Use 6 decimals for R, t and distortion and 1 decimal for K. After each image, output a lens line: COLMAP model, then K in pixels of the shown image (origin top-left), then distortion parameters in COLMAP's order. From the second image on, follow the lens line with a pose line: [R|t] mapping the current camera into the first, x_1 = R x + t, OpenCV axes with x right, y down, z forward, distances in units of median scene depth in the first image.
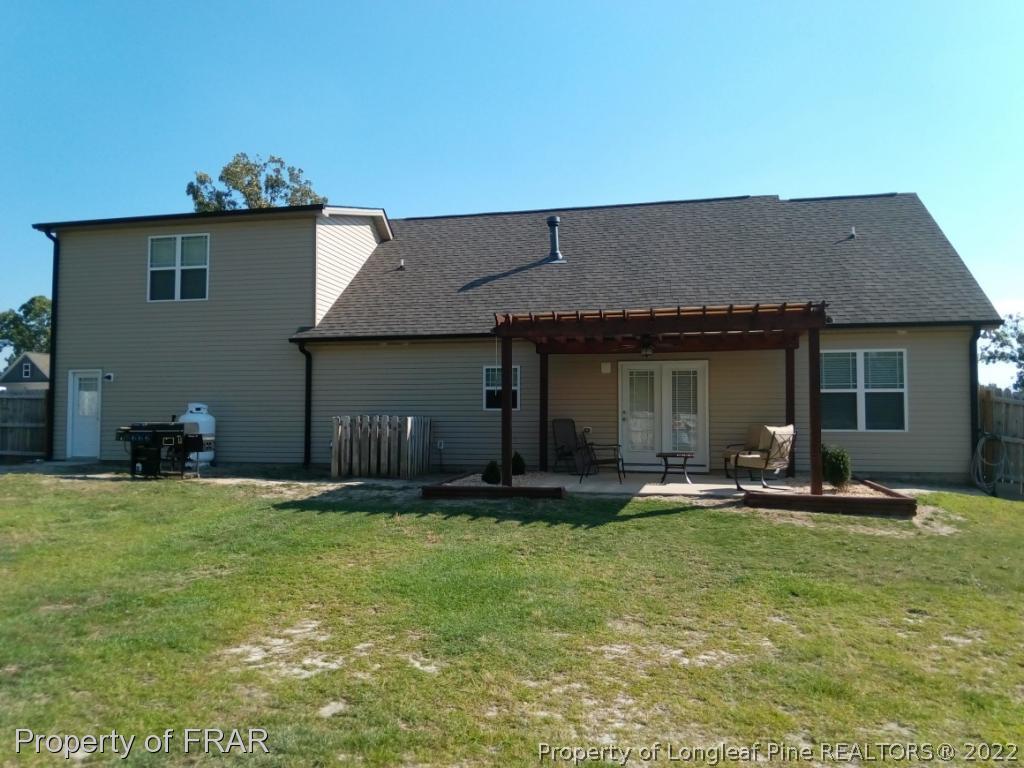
lens RADIAL K [[764.5, 0, 505.6], [0, 764.5, 384.2], [0, 0, 1]] dist [0.044299, -0.009014]
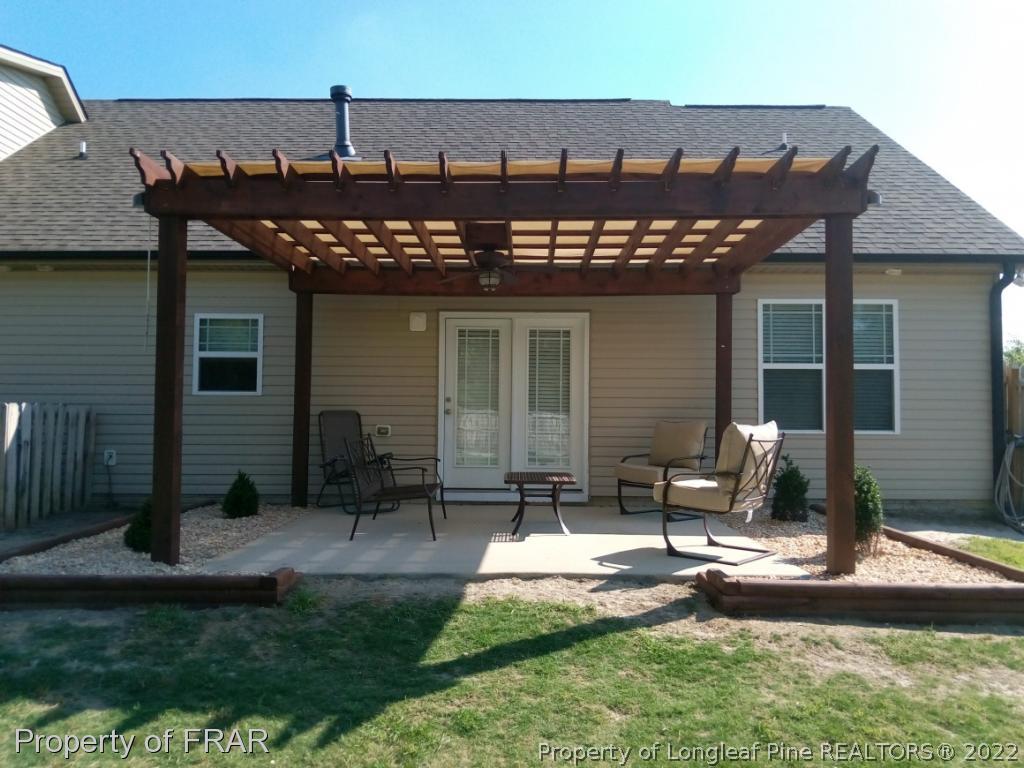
lens RADIAL K [[764.5, 0, 511.5], [0, 764.5, 386.7], [0, 0, 1]] dist [0.044299, -0.009014]
pose [[0.975434, 0.014230, 0.219832, 0.076782], [-0.015450, 0.999873, 0.003832, 0.024711], [-0.219750, -0.007134, 0.975530, 0.437213]]
